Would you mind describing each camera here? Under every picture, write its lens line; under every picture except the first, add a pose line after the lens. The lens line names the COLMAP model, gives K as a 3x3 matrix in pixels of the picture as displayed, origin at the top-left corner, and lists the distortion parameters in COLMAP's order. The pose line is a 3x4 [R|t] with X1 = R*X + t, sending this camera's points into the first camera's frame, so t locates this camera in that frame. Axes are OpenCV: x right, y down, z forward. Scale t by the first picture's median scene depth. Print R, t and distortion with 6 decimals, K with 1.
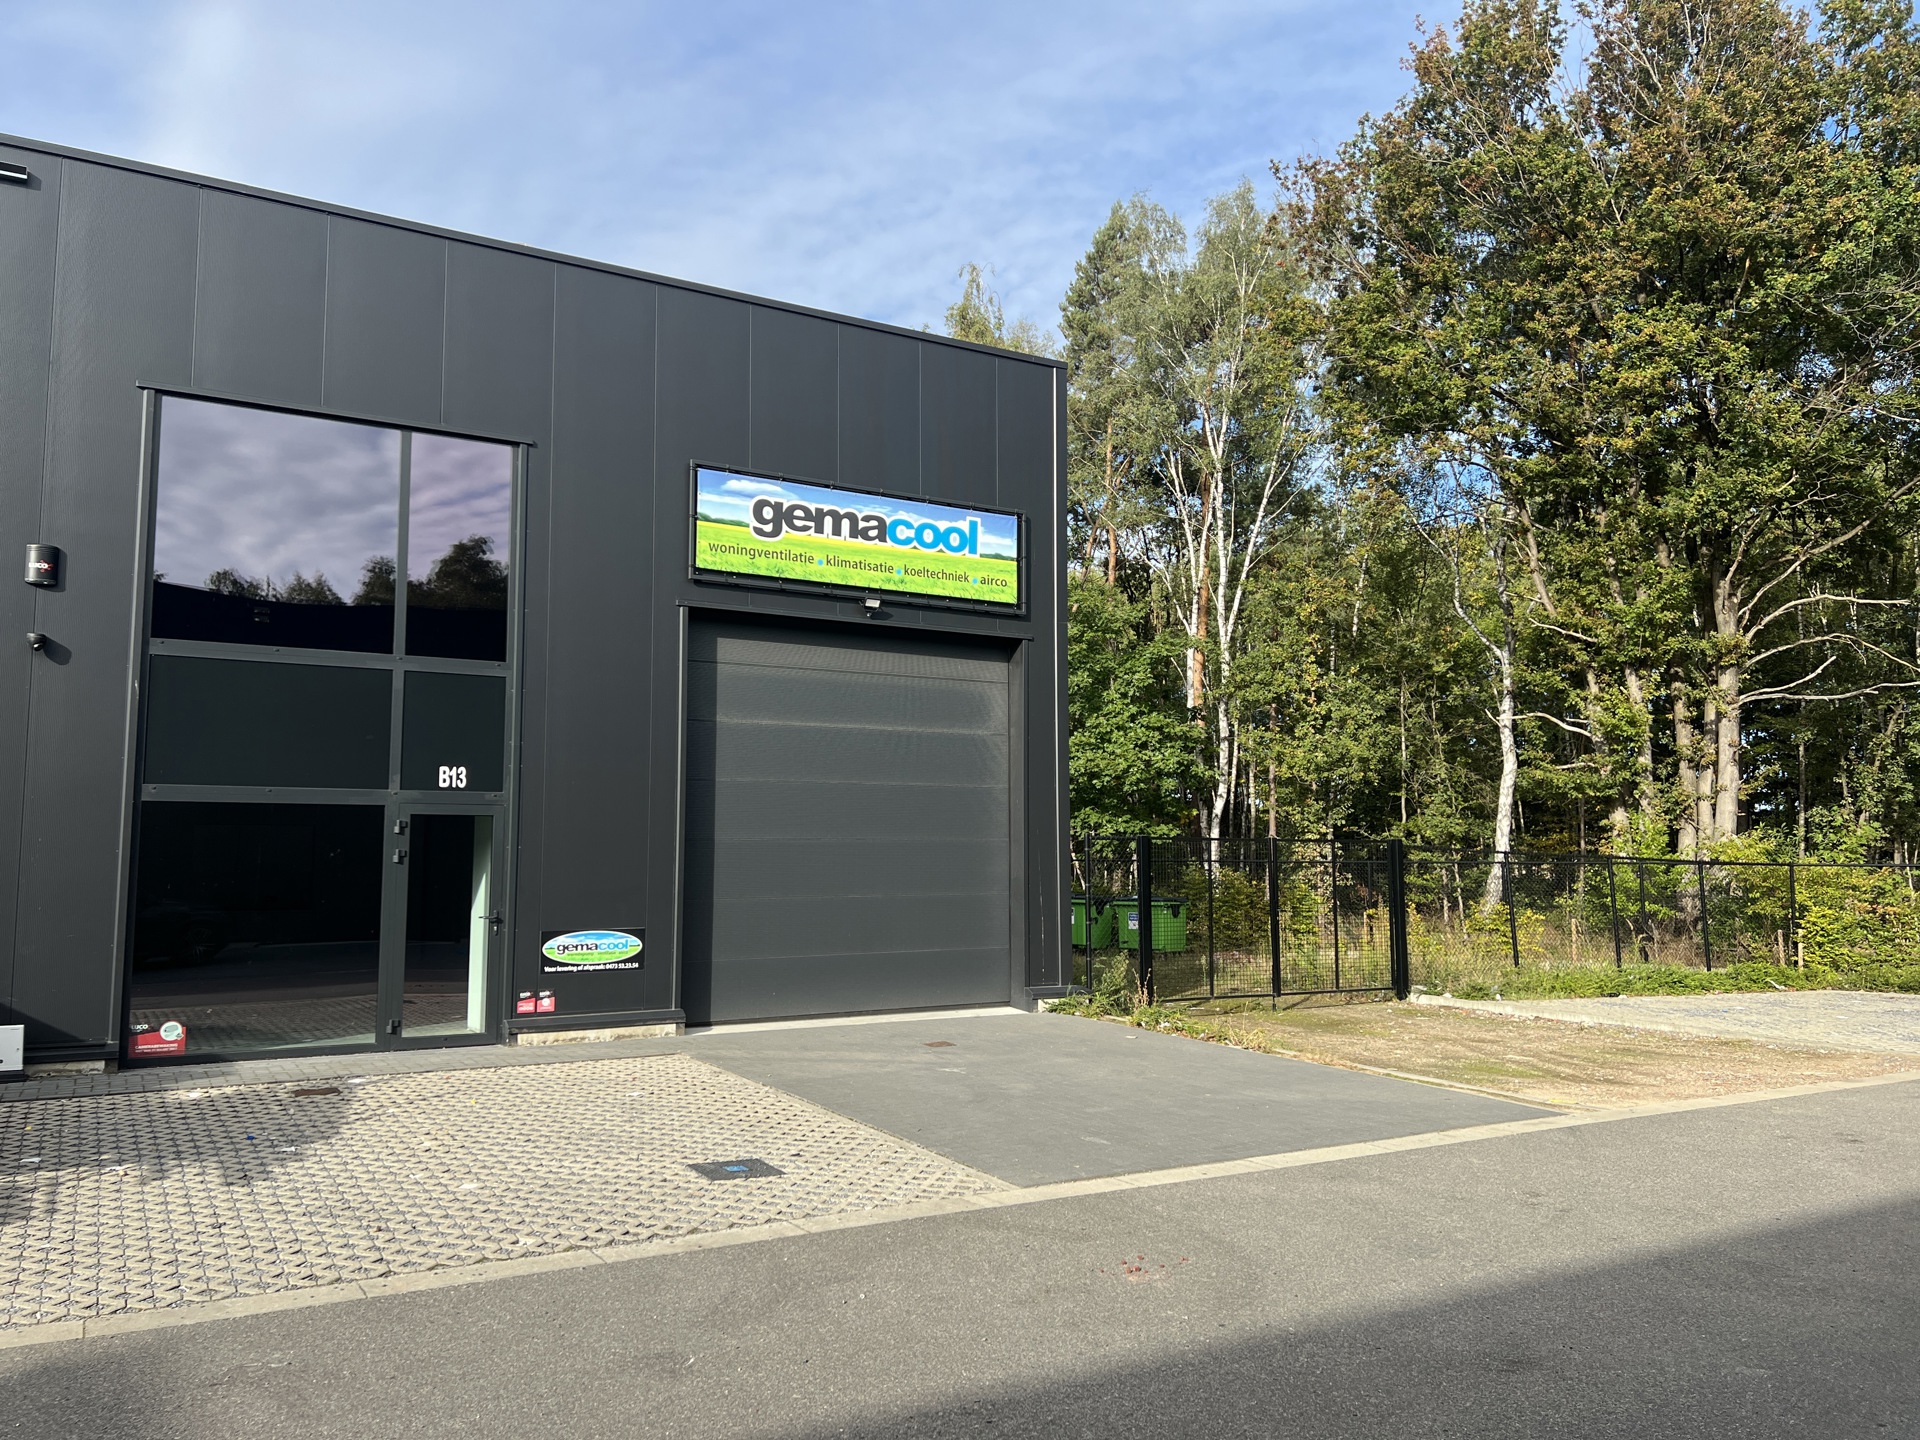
lens RADIAL K [[1432.0, 0, 960.0], [0, 1432.0, 720.0], [0, 0, 1]] dist [0.117056, -0.177177]
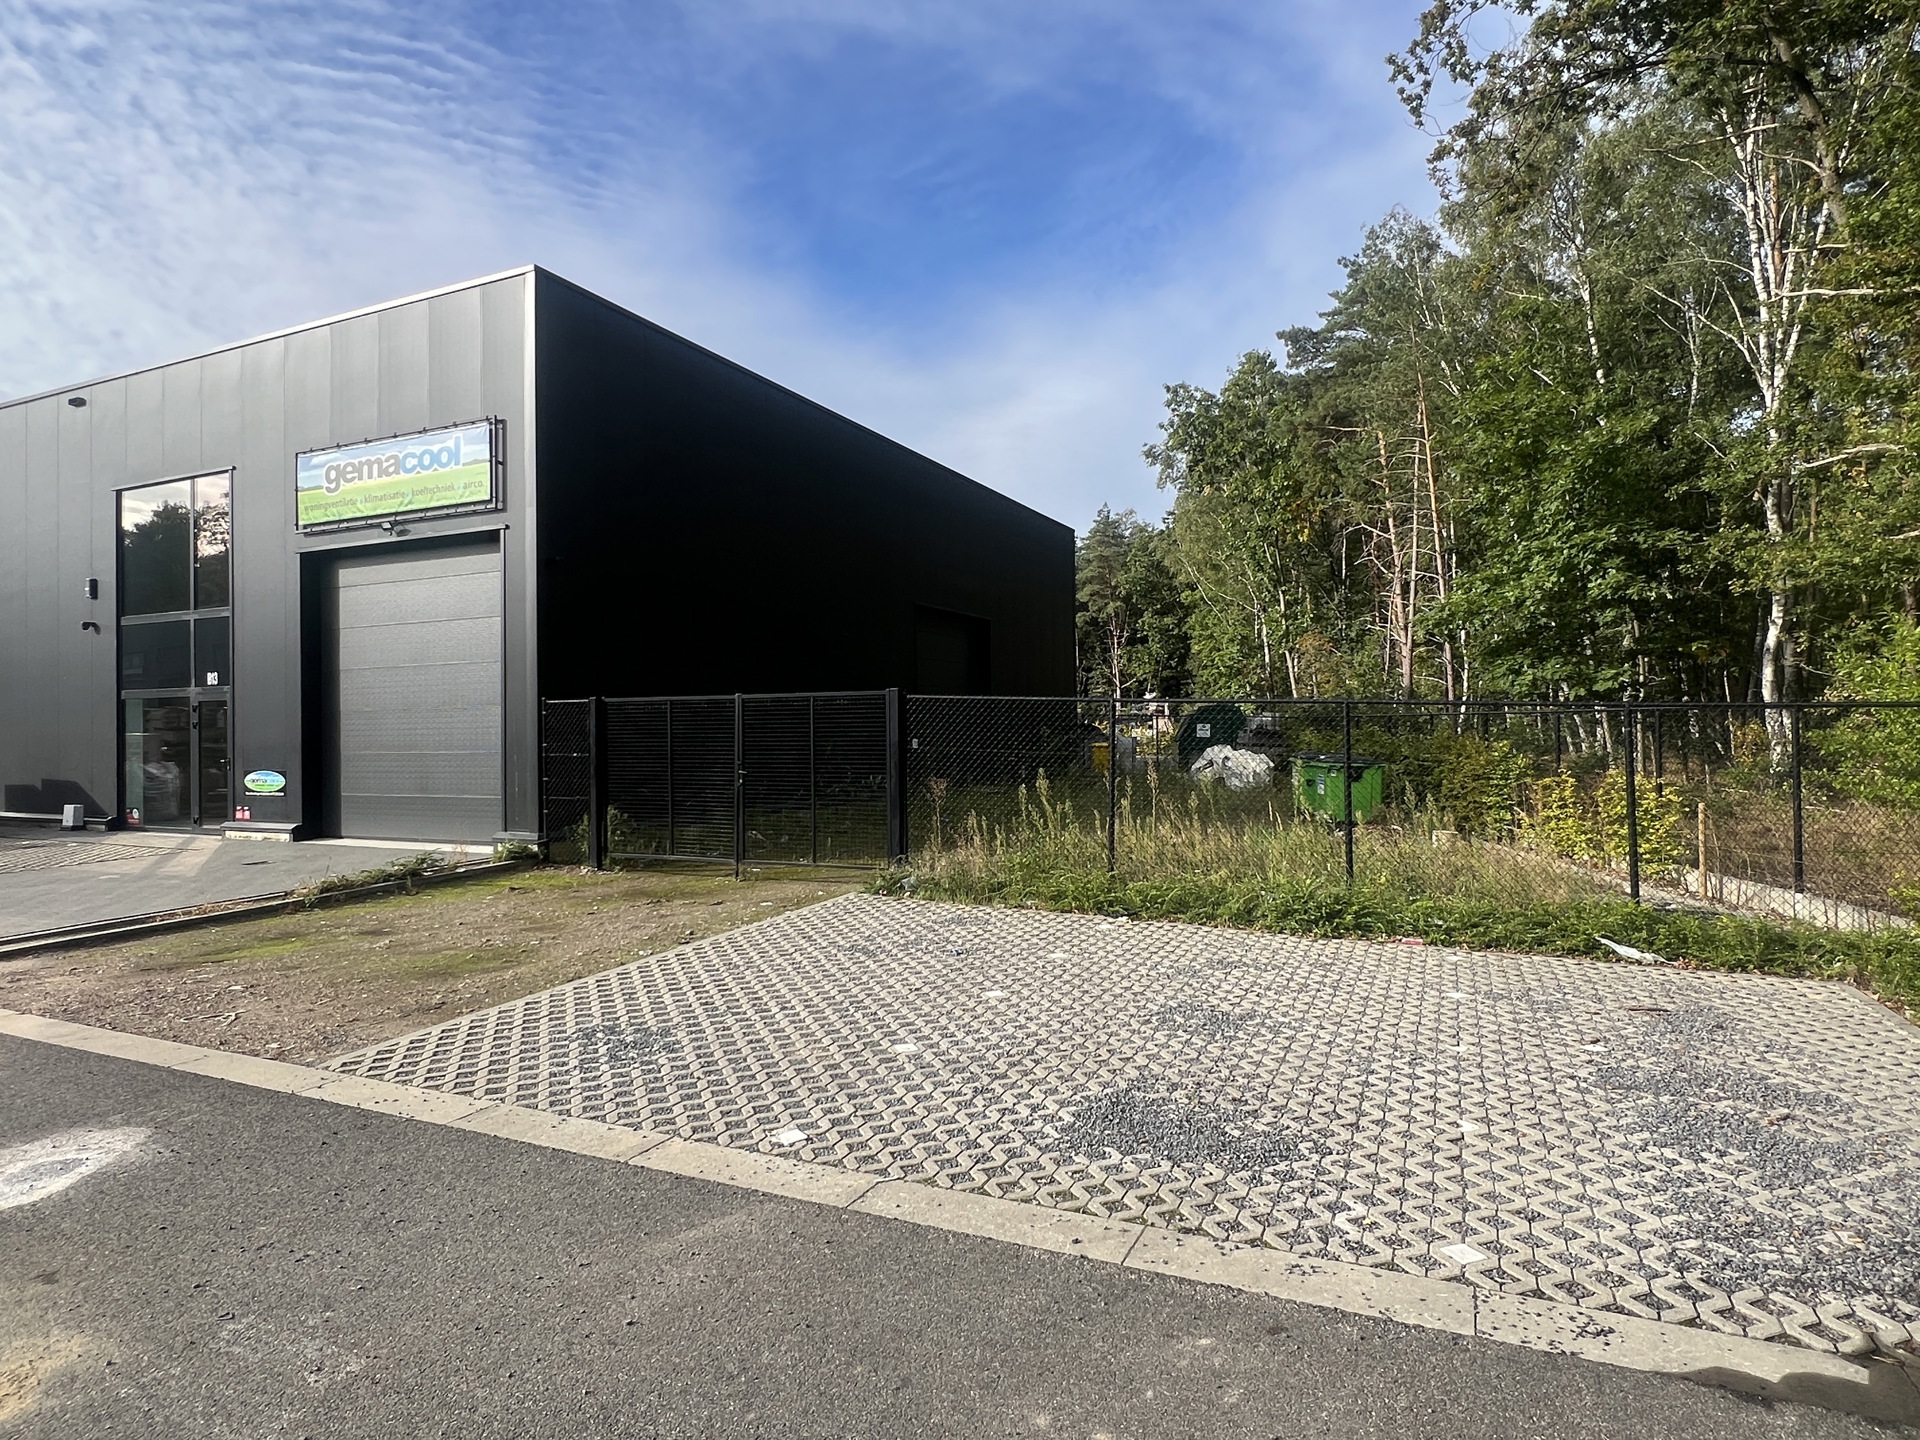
lens RADIAL K [[1082.0, 0, 960.0], [0, 1082.0, 720.0], [0, 0, 1]] dist [-0.003910, 0.000610]
pose [[0.566586, -0.011991, -0.823915, 1.000363], [0.092613, 0.994485, 0.049215, 0.089494], [0.818781, -0.104190, 0.564572, 0.837167]]
